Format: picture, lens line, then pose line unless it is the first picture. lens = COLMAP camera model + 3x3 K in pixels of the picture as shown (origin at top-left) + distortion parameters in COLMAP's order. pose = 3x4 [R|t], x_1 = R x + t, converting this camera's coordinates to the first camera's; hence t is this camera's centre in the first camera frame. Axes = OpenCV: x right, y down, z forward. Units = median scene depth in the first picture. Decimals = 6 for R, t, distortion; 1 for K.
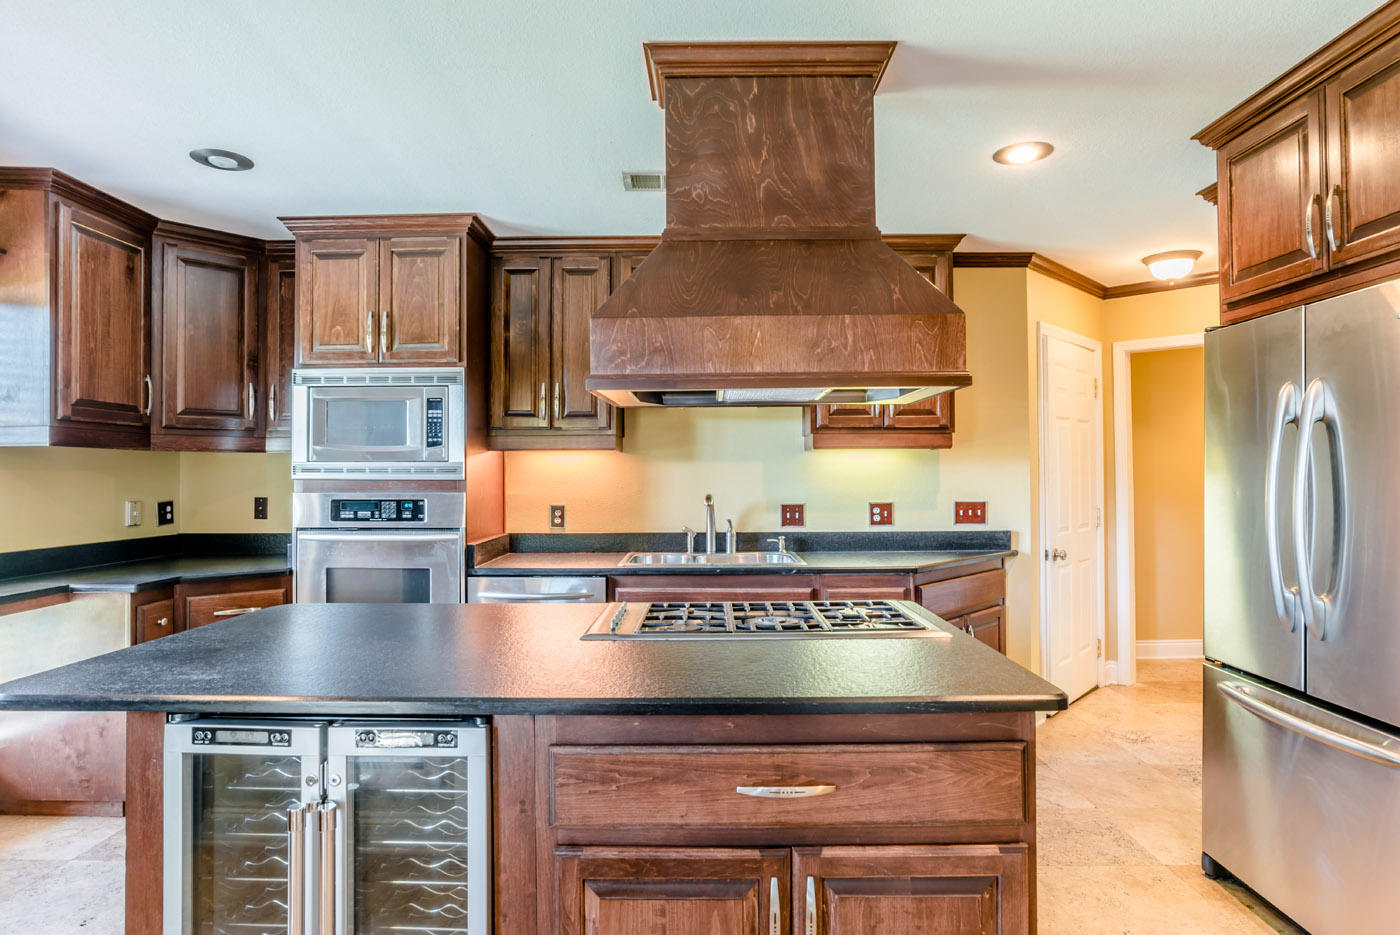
lens RADIAL K [[774.0, 0, 701.9], [0, 774.0, 463.1], [0, 0, 1]] dist [-0.046278, 0.024784]
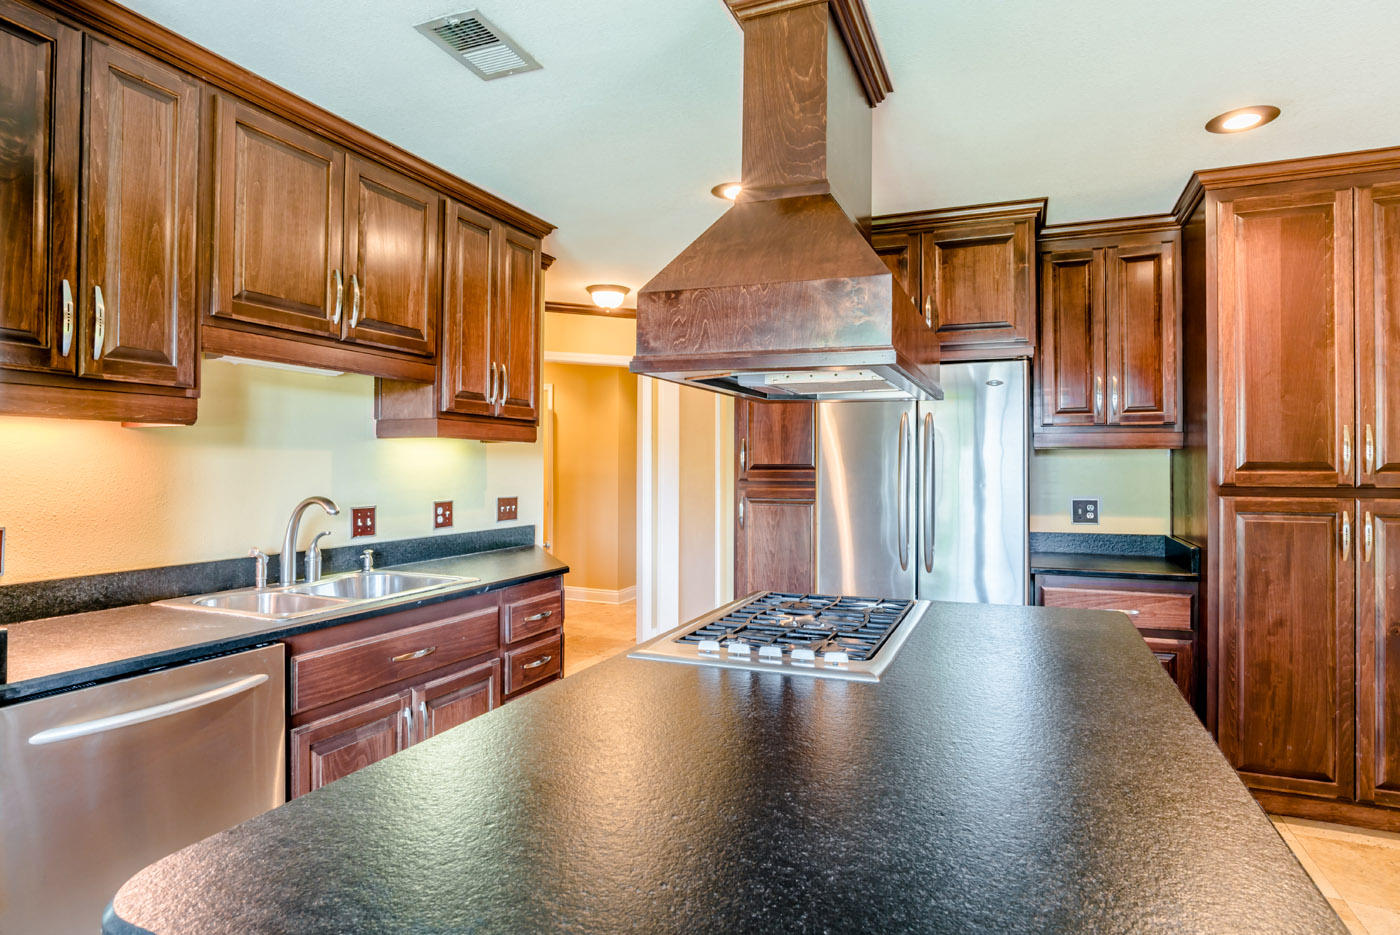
lens RADIAL K [[774.0, 0, 701.9], [0, 774.0, 463.1], [0, 0, 1]] dist [-0.046278, 0.024784]
pose [[0.379237, 0.012073, 0.925221, -0.457791], [-0.024055, 0.999706, -0.003185, 0.004097], [-0.924987, -0.021048, 0.379416, 0.406258]]
